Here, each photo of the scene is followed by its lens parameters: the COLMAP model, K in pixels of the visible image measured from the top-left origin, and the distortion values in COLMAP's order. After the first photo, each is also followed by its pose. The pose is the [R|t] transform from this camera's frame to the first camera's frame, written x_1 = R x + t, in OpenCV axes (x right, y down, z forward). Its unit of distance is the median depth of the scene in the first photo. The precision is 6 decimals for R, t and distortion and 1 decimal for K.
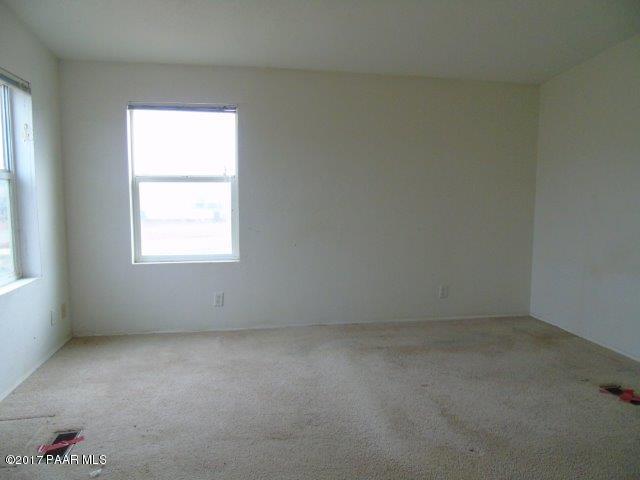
lens RADIAL K [[475.6, 0, 317.9], [0, 475.6, 239.1], [0, 0, 1]] dist [-0.027704, 0.005450]
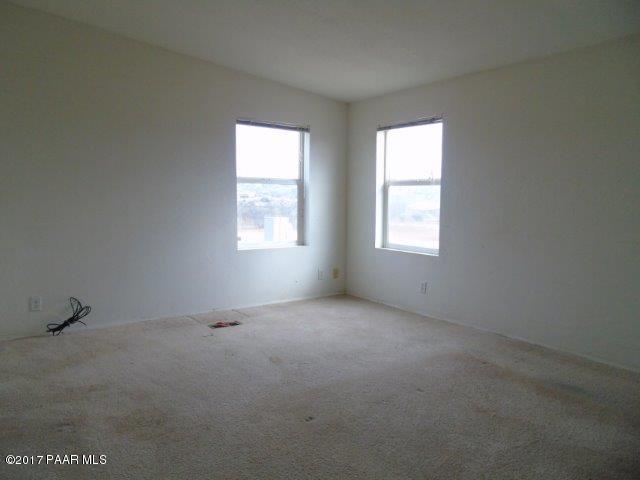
lens RADIAL K [[475.6, 0, 317.9], [0, 475.6, 239.1], [0, 0, 1]] dist [-0.027704, 0.005450]
pose [[0.421204, 0.080474, -0.903389, 0.735065], [-0.099155, 0.994171, 0.042330, -0.011649], [0.901530, 0.071746, 0.426728, 0.284273]]
